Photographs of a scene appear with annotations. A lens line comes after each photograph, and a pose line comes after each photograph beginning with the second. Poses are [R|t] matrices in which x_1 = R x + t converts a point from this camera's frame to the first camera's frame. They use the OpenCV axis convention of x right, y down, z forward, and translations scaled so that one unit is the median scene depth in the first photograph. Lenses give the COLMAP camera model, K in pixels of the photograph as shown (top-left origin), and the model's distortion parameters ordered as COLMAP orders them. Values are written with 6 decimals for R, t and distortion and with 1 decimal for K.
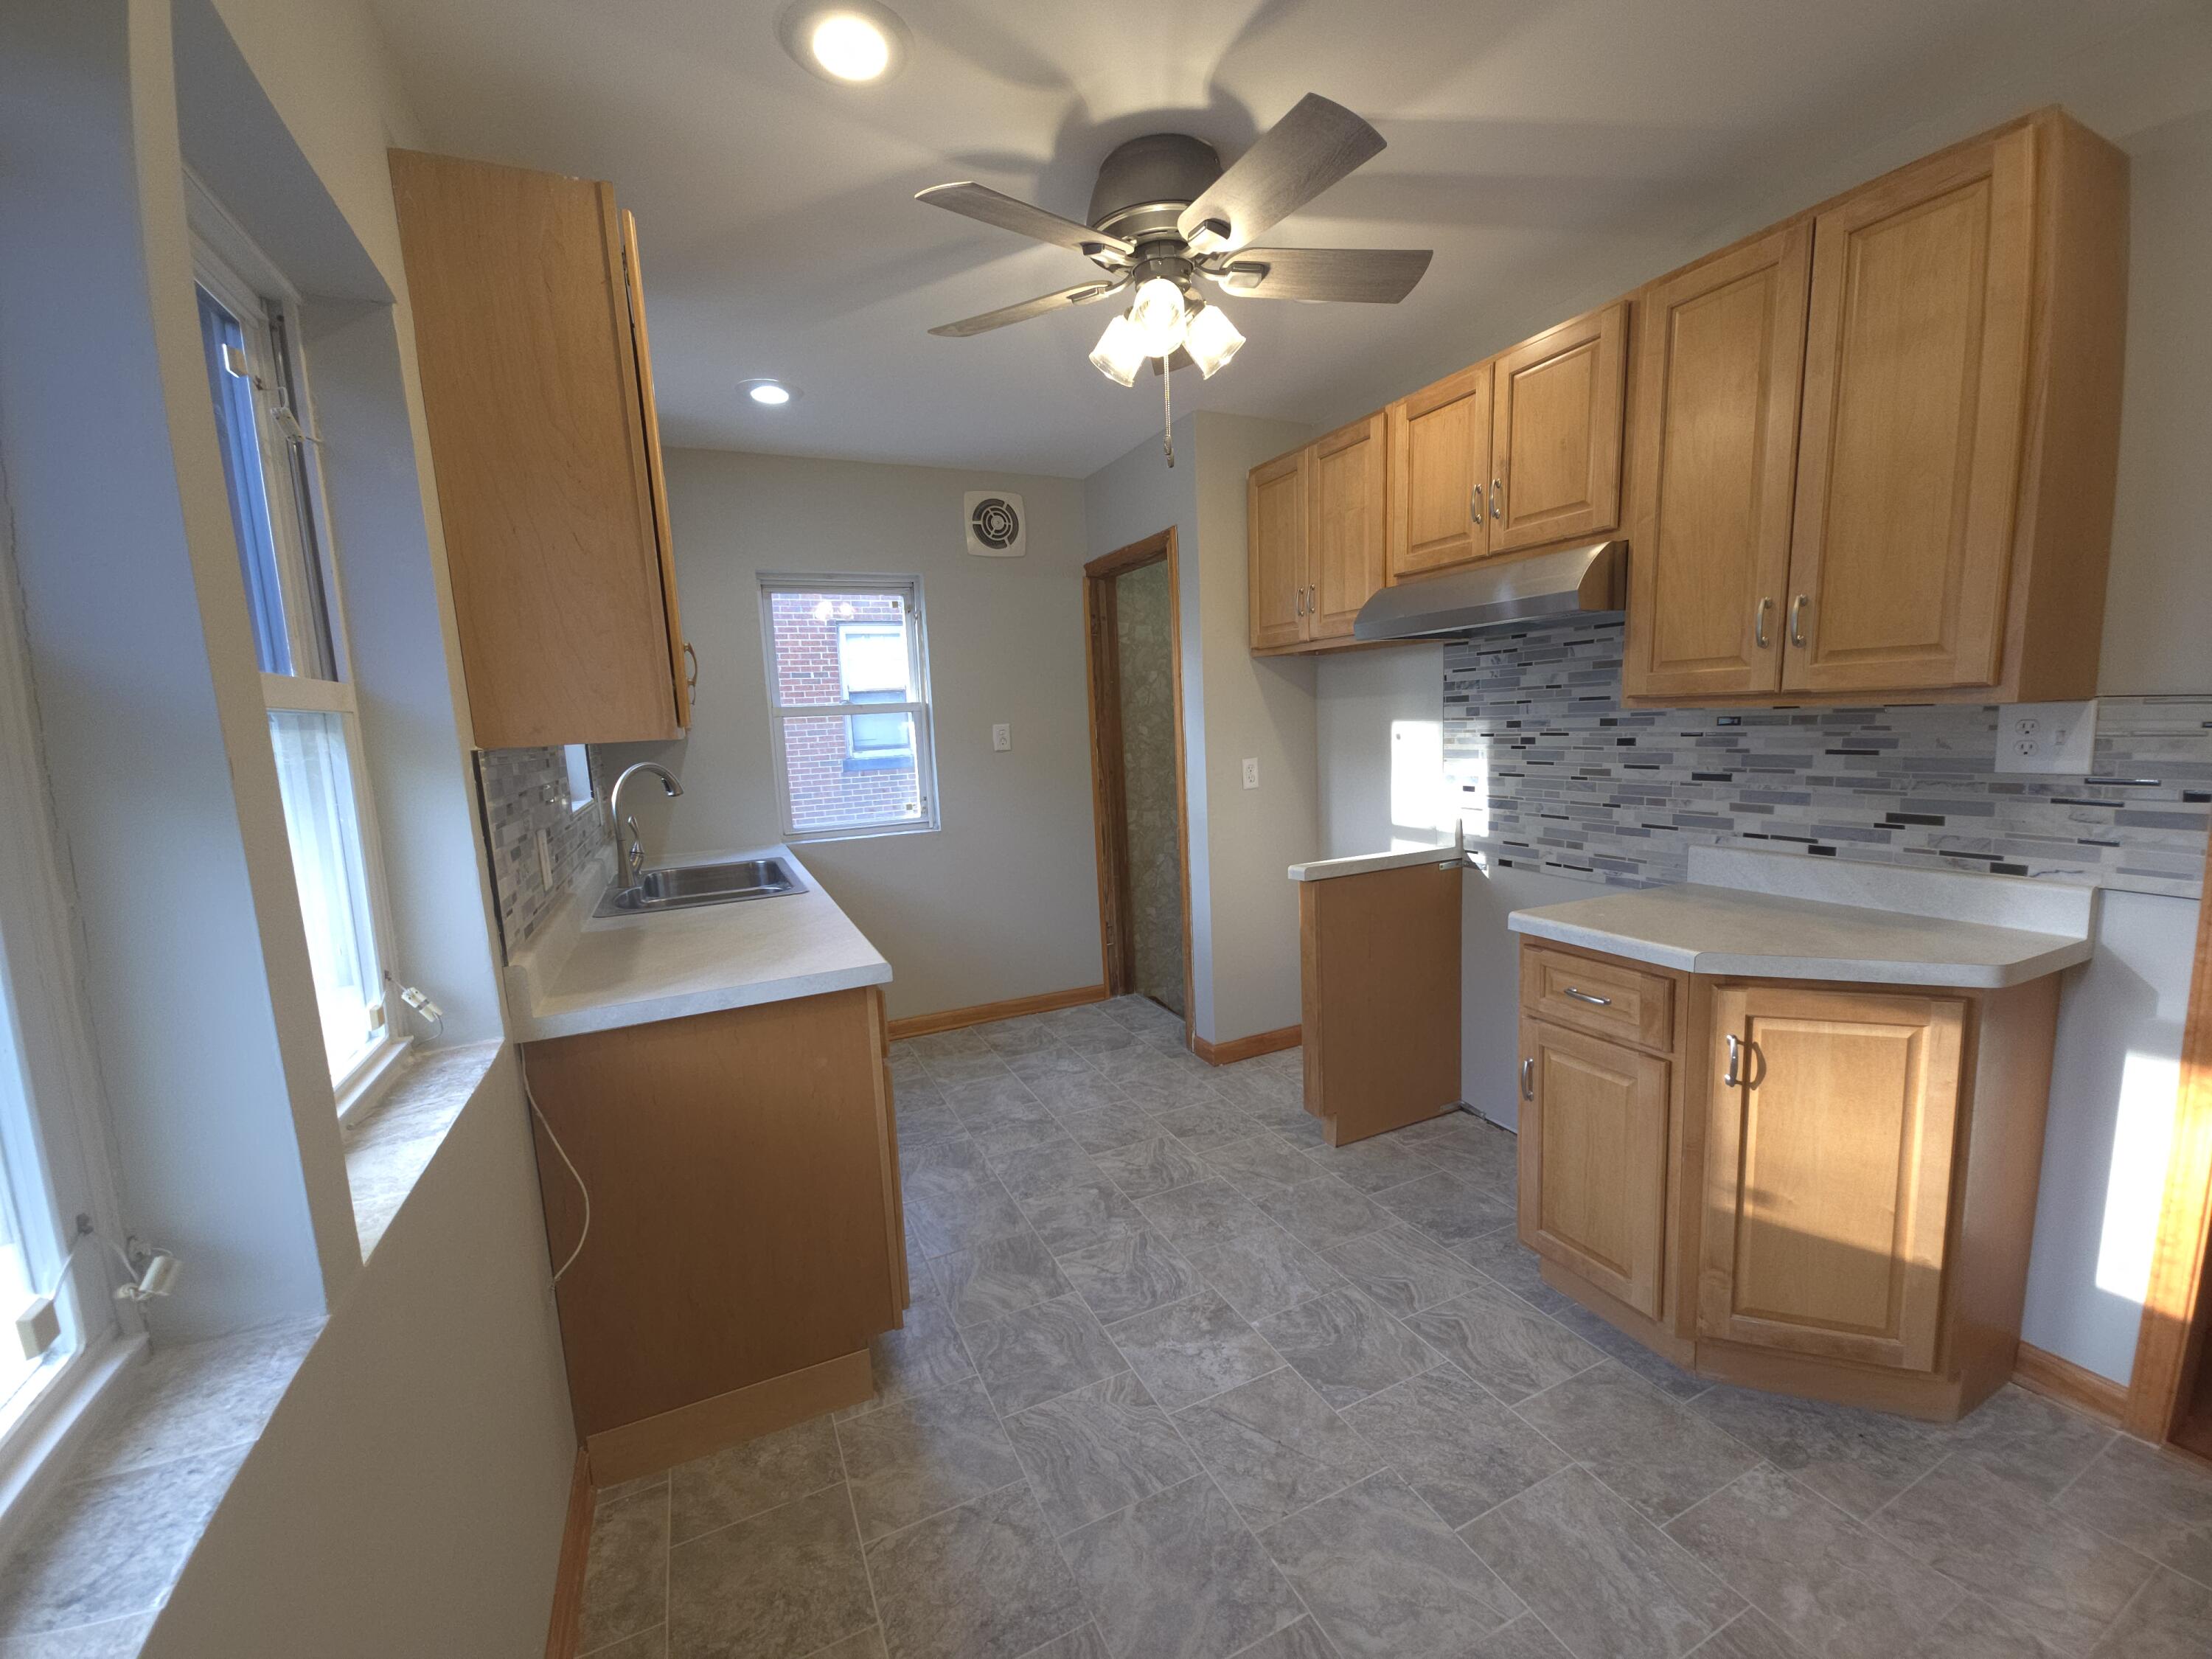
lens RADIAL K [[896.4, 0, 1106.9], [0, 896.4, 835.6], [0, 0, 1]] dist [0.010759, -0.000412]
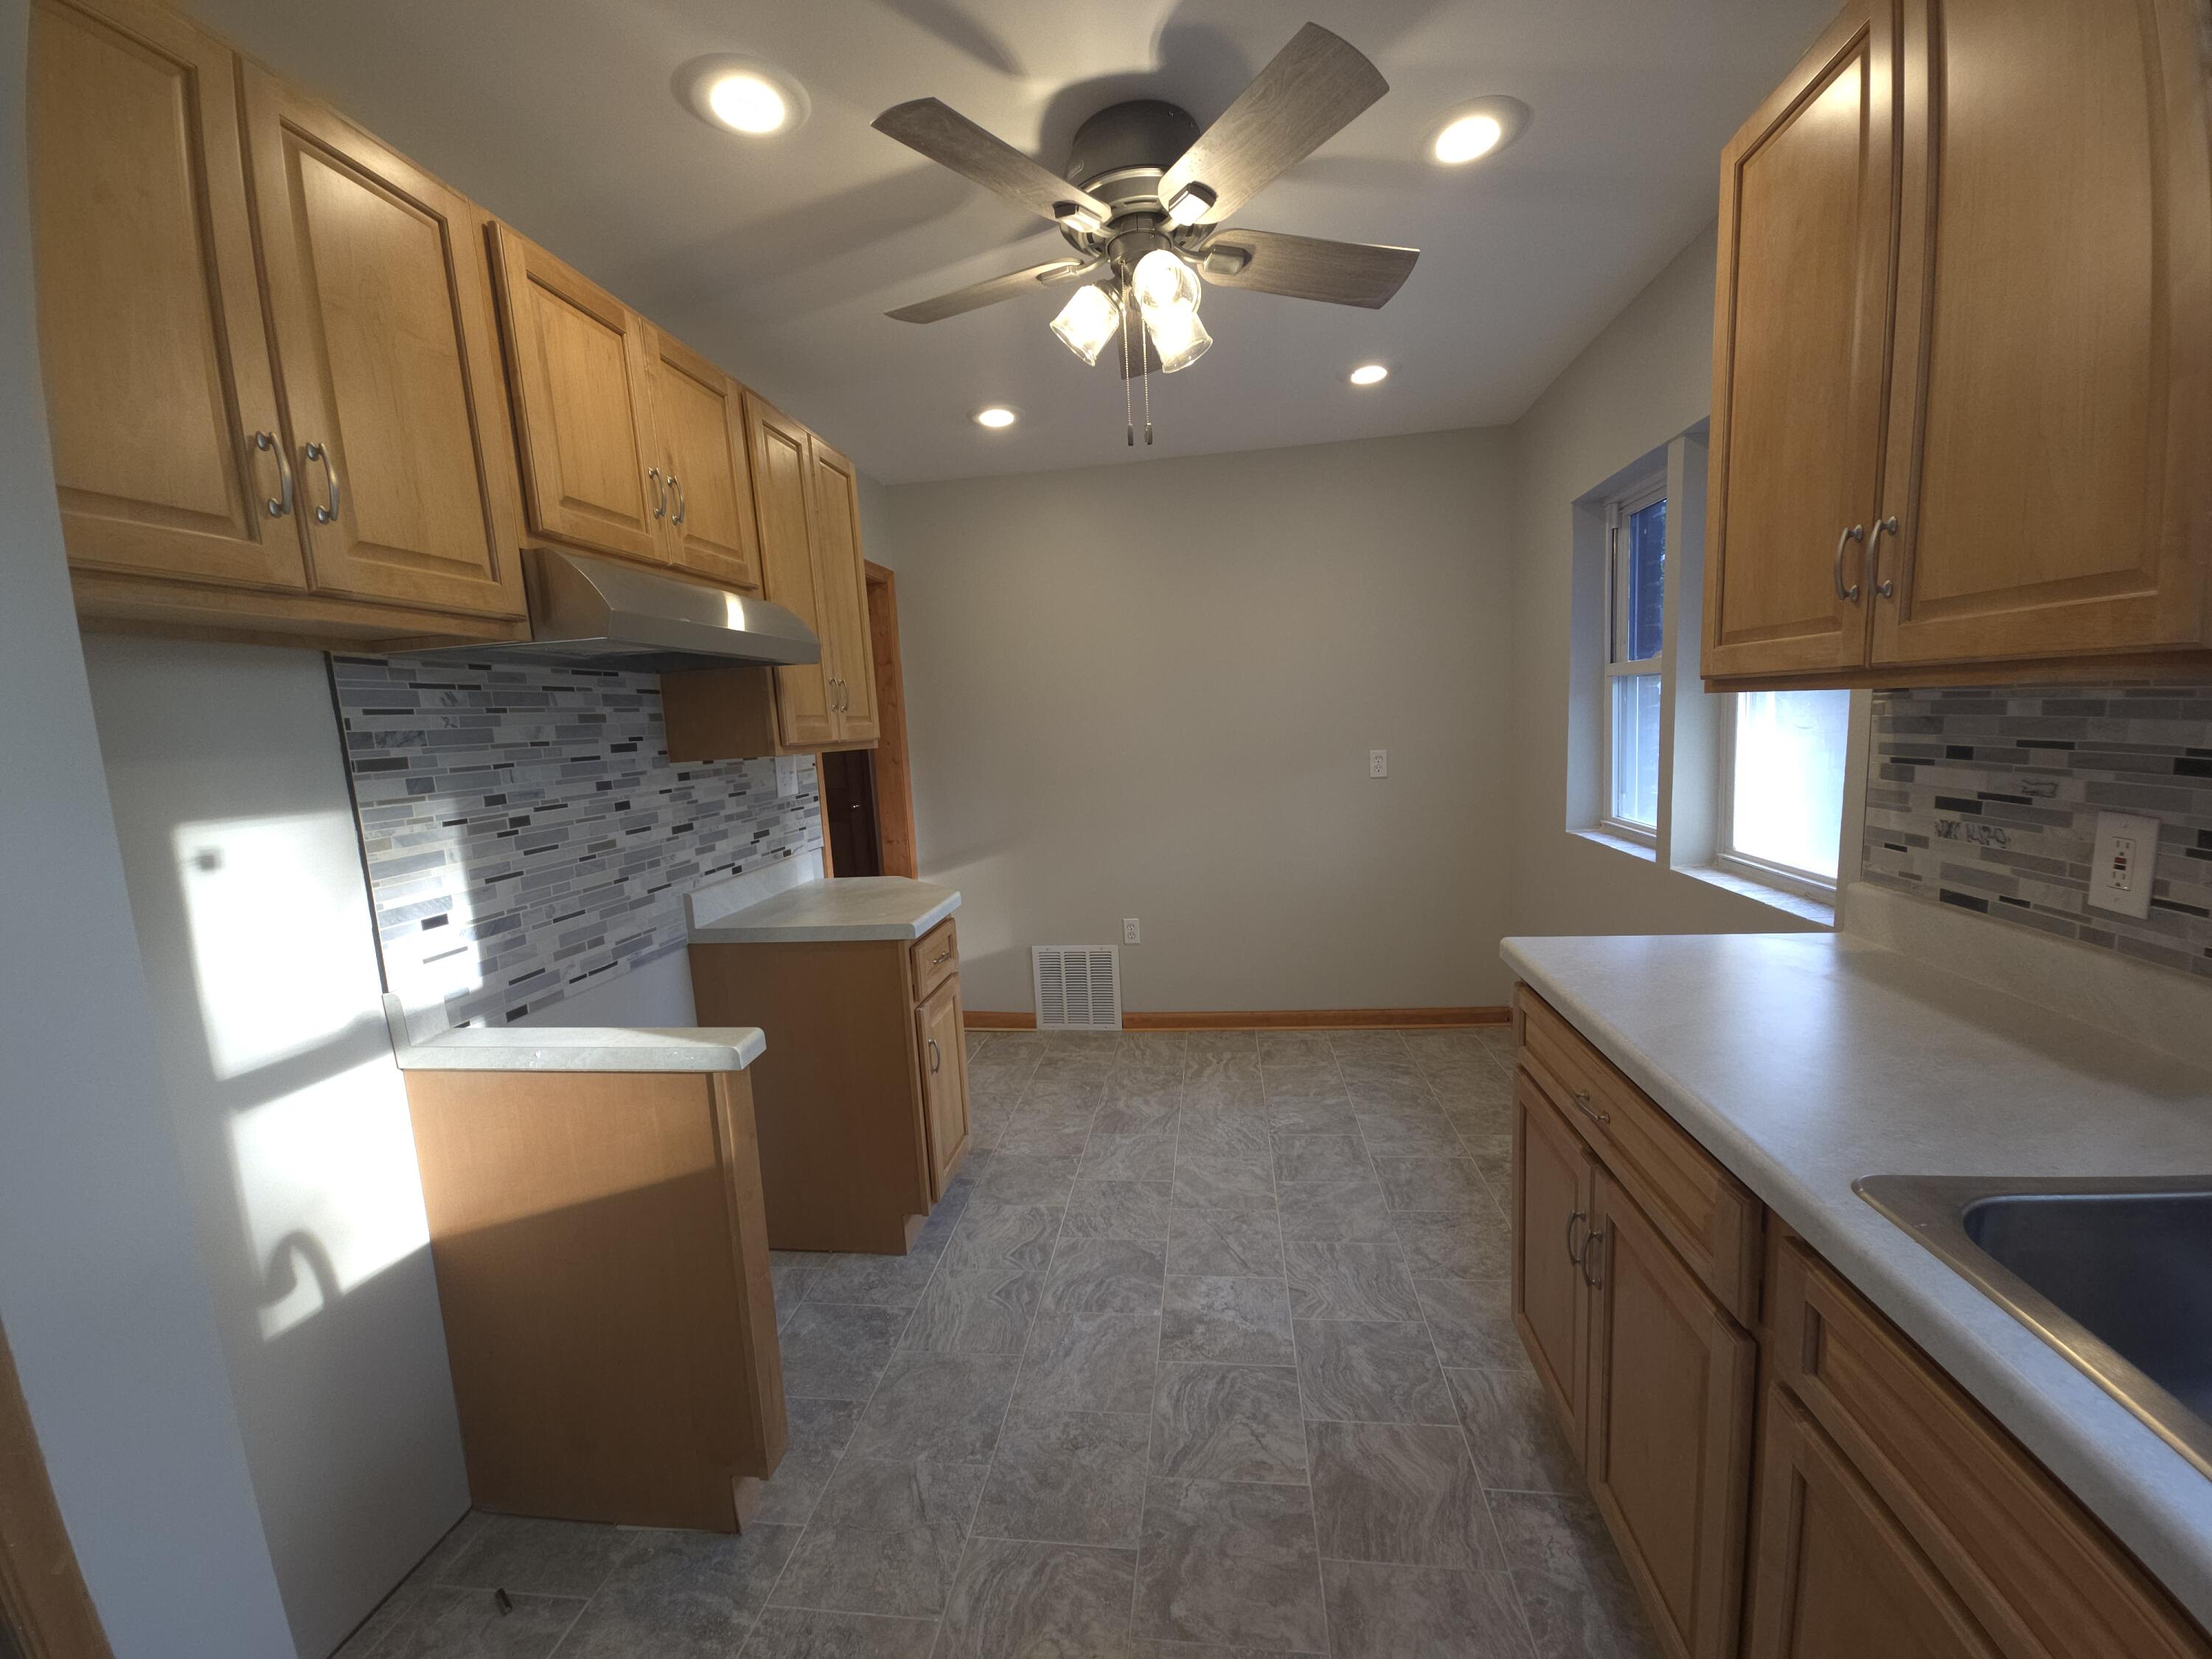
lens RADIAL K [[896.4, 0, 1103.8], [0, 896.4, 834.2], [0, 0, 1]] dist [0.010759, -0.000412]
pose [[-0.835626, 0.022220, 0.548850, -0.314300], [0.166977, 0.962173, 0.215270, -0.190081], [-0.523305, 0.271531, -0.807727, 1.482074]]
